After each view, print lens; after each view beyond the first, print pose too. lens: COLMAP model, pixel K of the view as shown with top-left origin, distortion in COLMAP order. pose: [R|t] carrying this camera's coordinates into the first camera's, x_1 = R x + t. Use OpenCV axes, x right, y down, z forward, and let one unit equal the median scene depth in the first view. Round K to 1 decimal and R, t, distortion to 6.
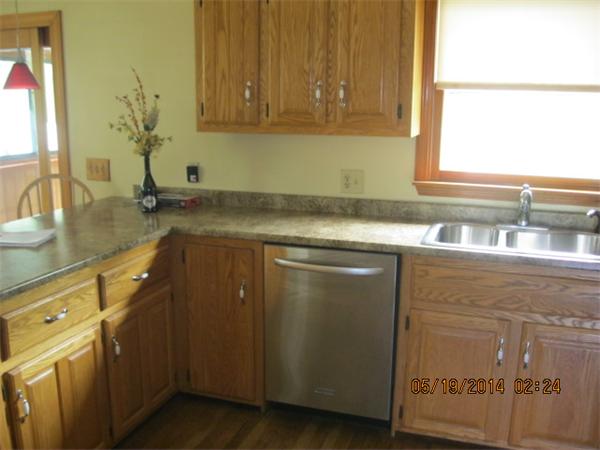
lens RADIAL K [[658.3, 0, 300.0], [0, 658.3, 225.0], [0, 0, 1]] dist [-0.006826, -0.022885]
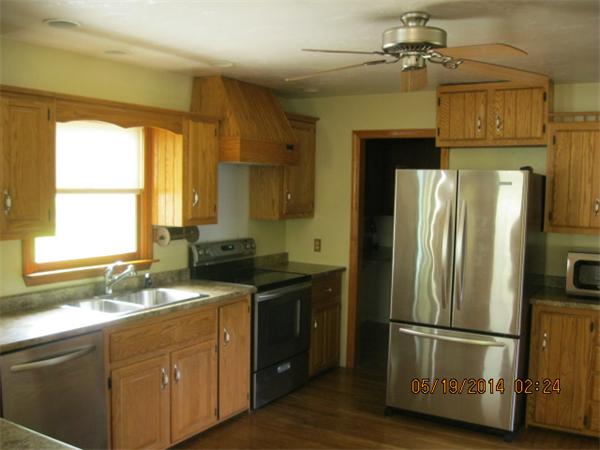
lens RADIAL K [[658.3, 0, 300.0], [0, 658.3, 225.0], [0, 0, 1]] dist [-0.006826, -0.022885]
pose [[0.221290, -0.067917, 0.972840, -0.890381], [0.181624, 0.982989, 0.027312, -0.105686], [-0.958146, 0.170647, 0.229861, 0.304203]]
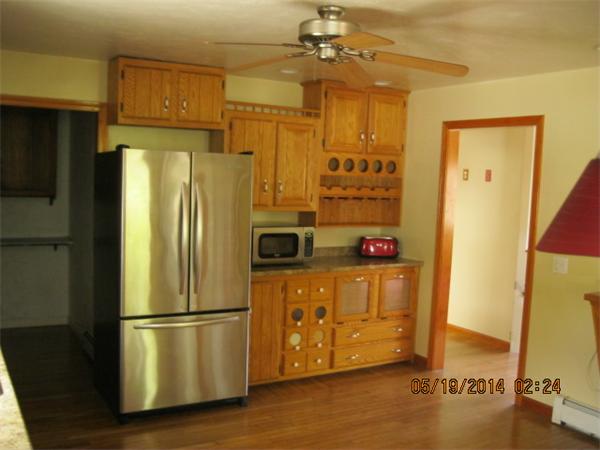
lens RADIAL K [[658.3, 0, 300.0], [0, 658.3, 225.0], [0, 0, 1]] dist [-0.006826, -0.022885]
pose [[-0.733872, -0.091879, 0.673046, -0.735846], [0.093874, 0.967586, 0.234445, -0.182889], [-0.672770, 0.235234, -0.701459, 0.680380]]
